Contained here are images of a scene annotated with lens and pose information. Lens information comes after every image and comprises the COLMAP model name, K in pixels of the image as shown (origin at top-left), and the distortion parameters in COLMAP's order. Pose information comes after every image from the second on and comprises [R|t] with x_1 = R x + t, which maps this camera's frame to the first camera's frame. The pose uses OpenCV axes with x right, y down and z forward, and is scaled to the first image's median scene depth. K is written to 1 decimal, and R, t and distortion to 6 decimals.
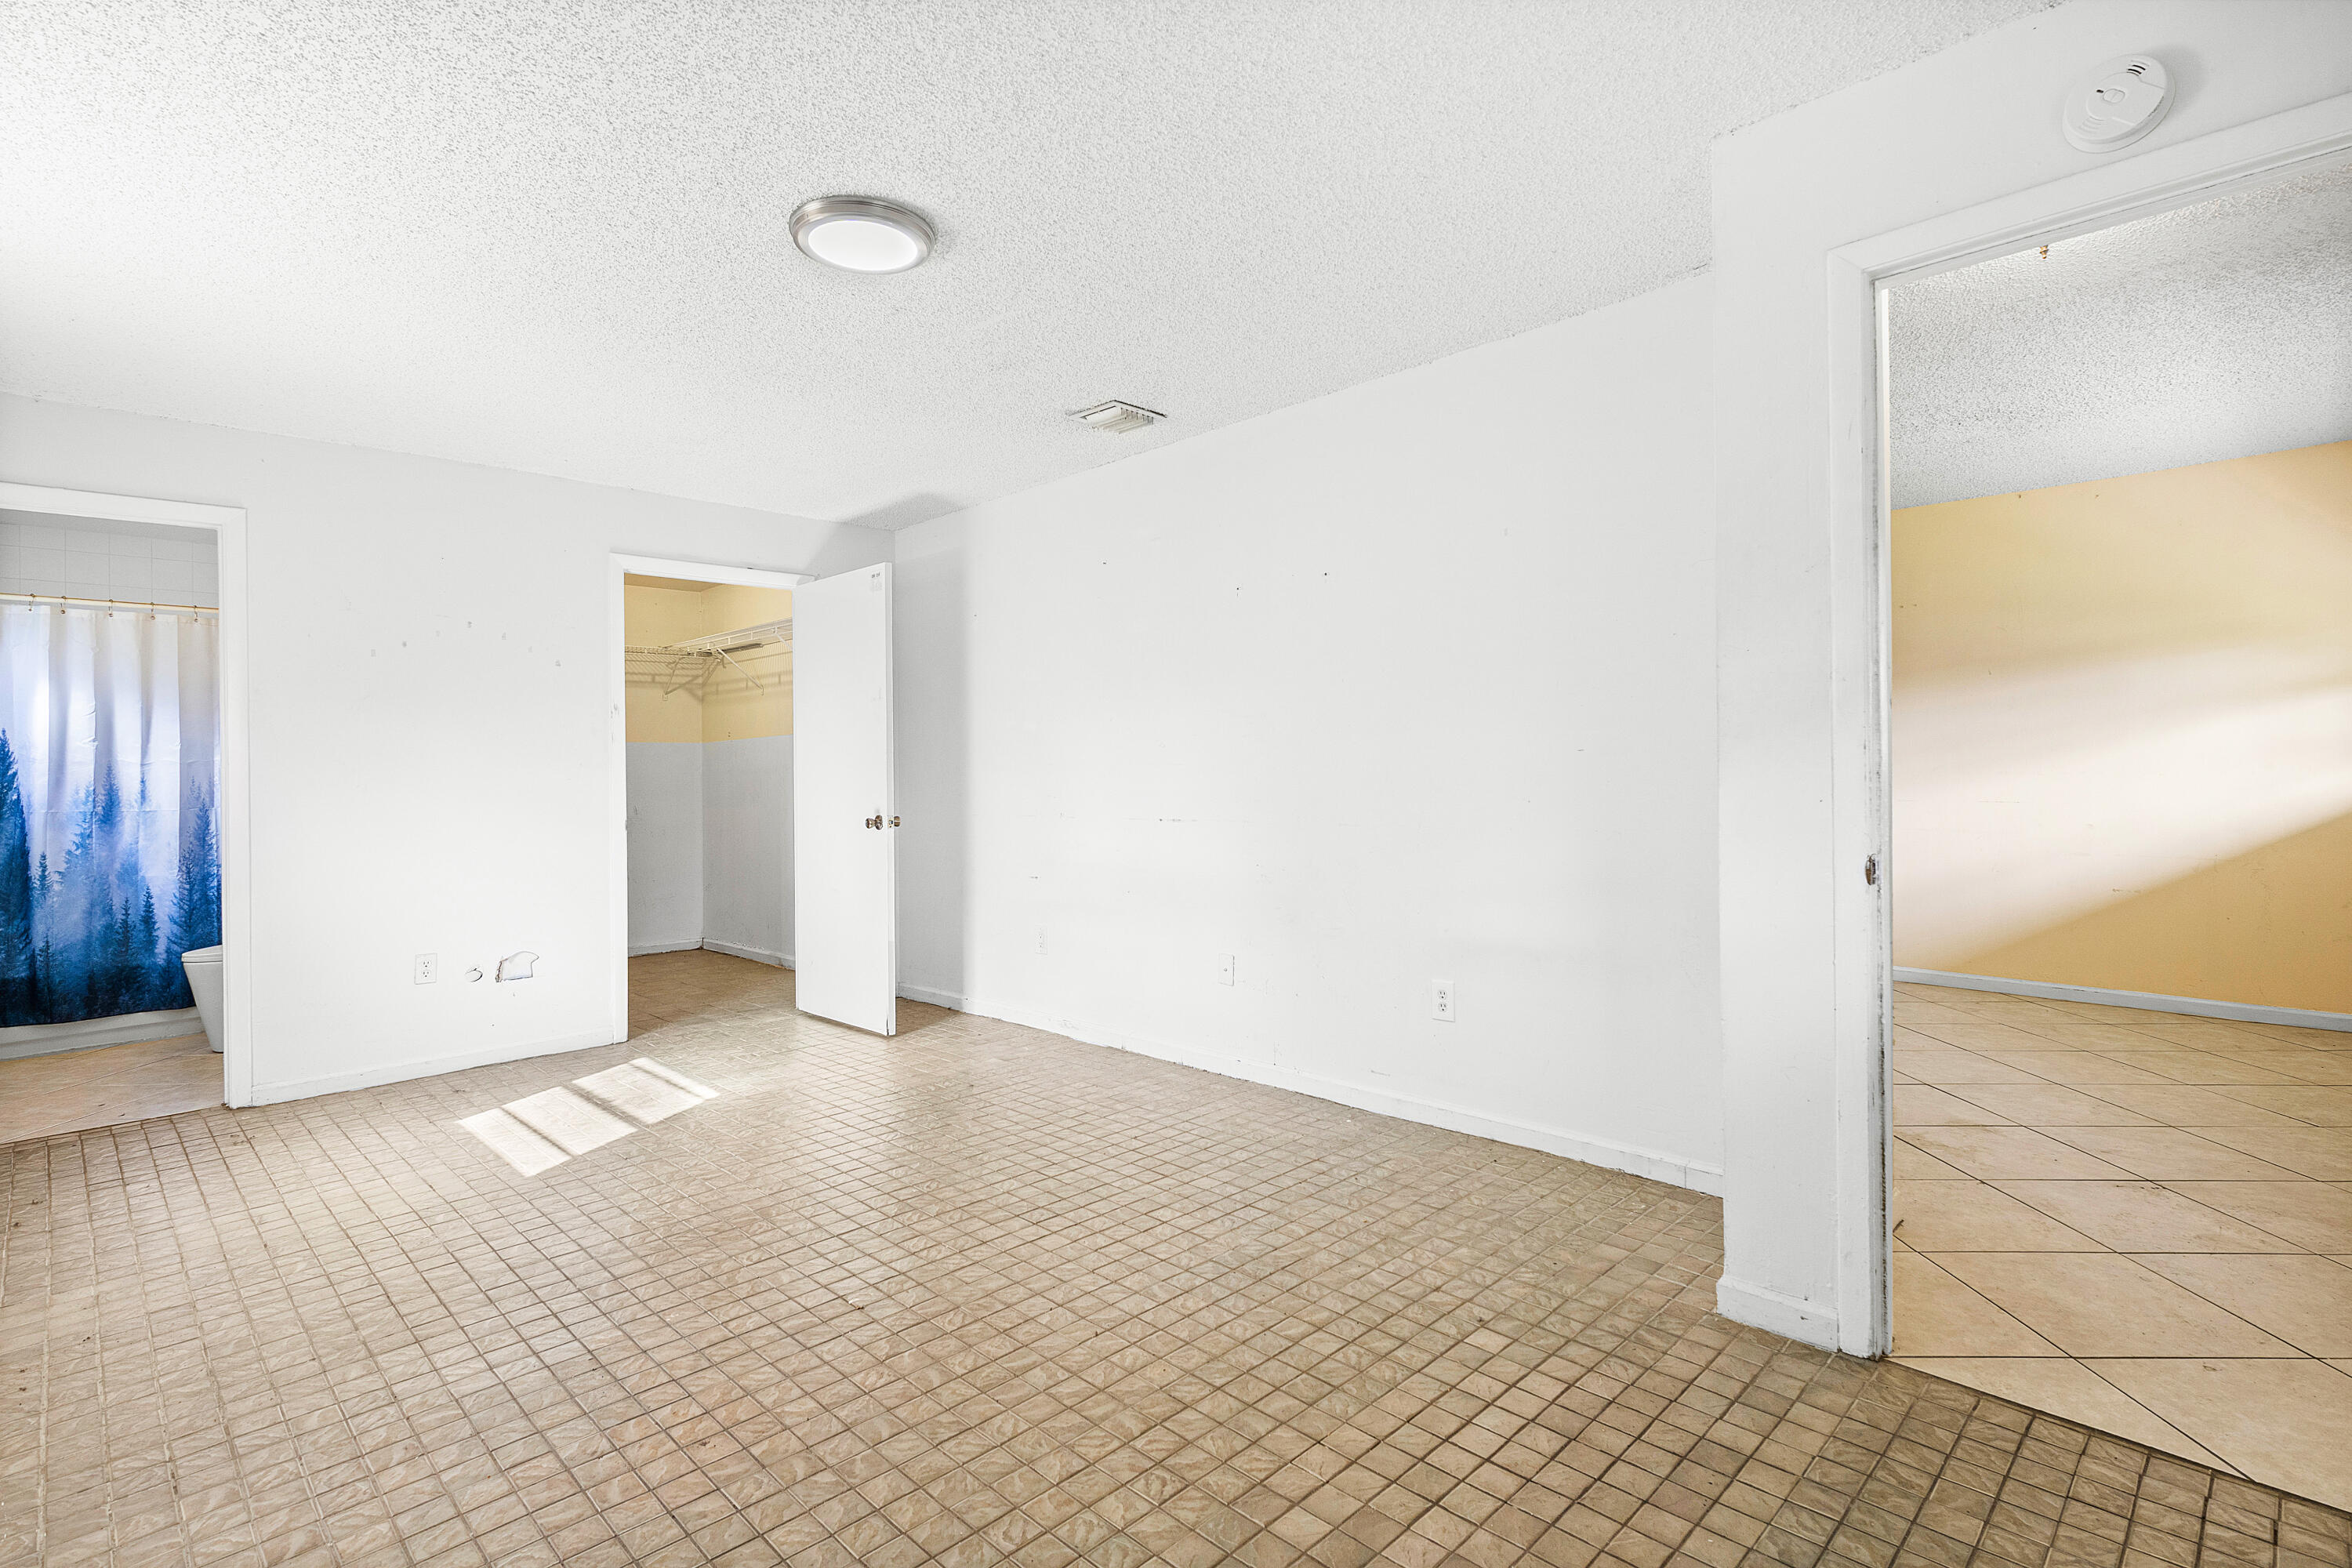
lens RADIAL K [[1155.7, 0, 1175.7], [0, 1155.7, 761.1], [0, 0, 1]] dist [0.003265, -0.000027]
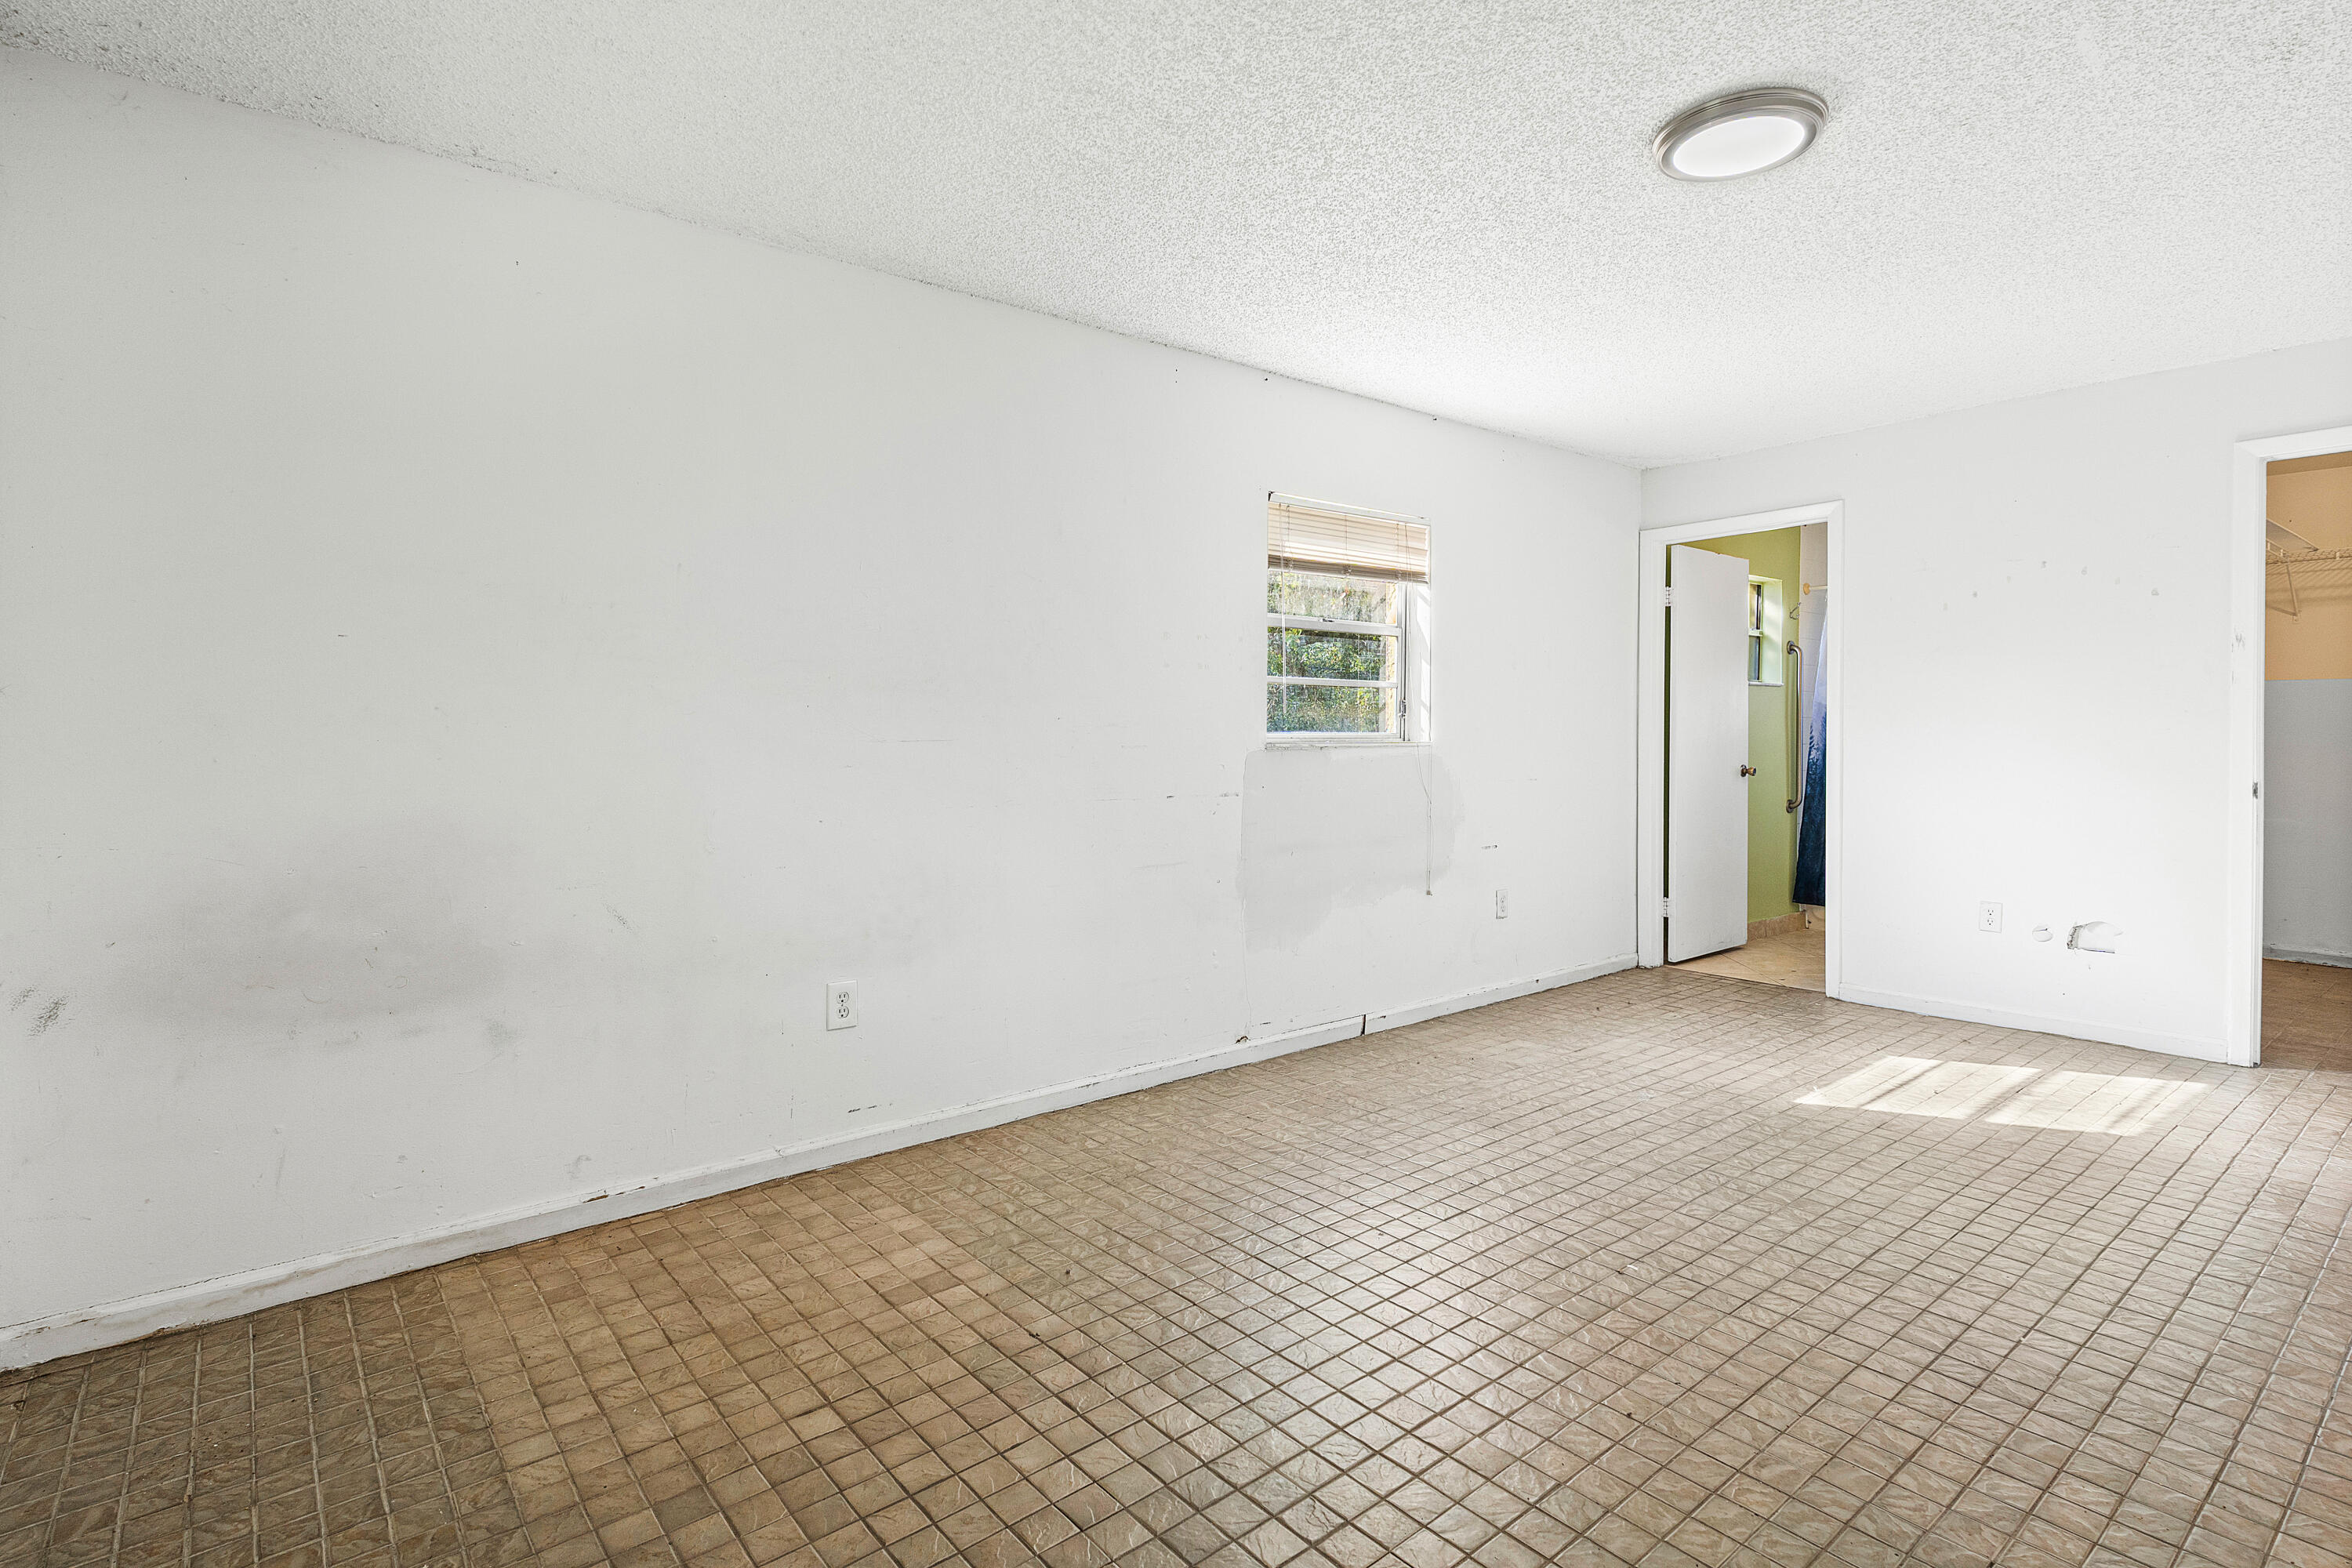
lens RADIAL K [[1124.4, 0, 1164.0], [0, 1124.4, 750.8], [0, 0, 1]] dist [-0.000561, -0.000529]
pose [[-0.104869, 0.034622, -0.993883, 0.578534], [0.011267, 0.999371, 0.033625, -0.008298], [0.994422, -0.007672, -0.105194, 0.584727]]
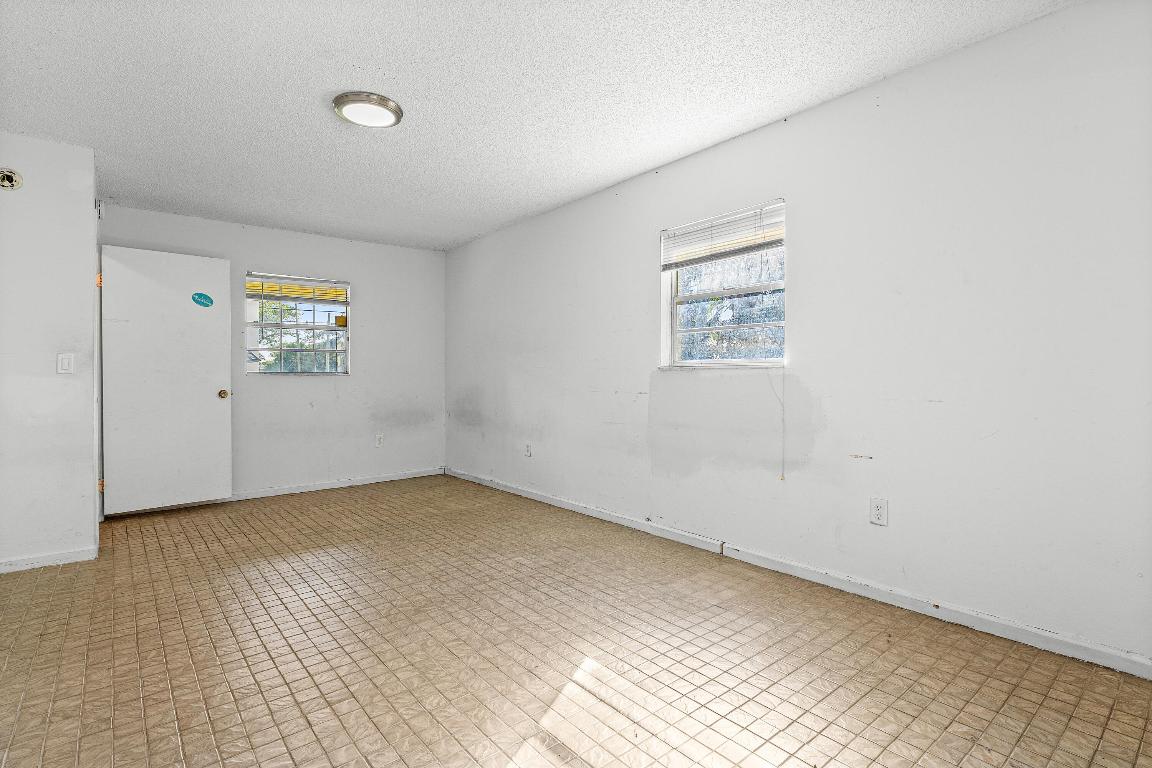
lens RADIAL K [[566.1, 0, 575.9], [0, 566.1, 372.8], [0, 0, 1]] dist [0.003265, -0.000027]
pose [[-0.996099, 0.026986, 0.084015, -0.666707], [0.026343, 0.999615, -0.008759, 0.048011], [-0.084219, -0.006511, -0.996426, 1.813439]]
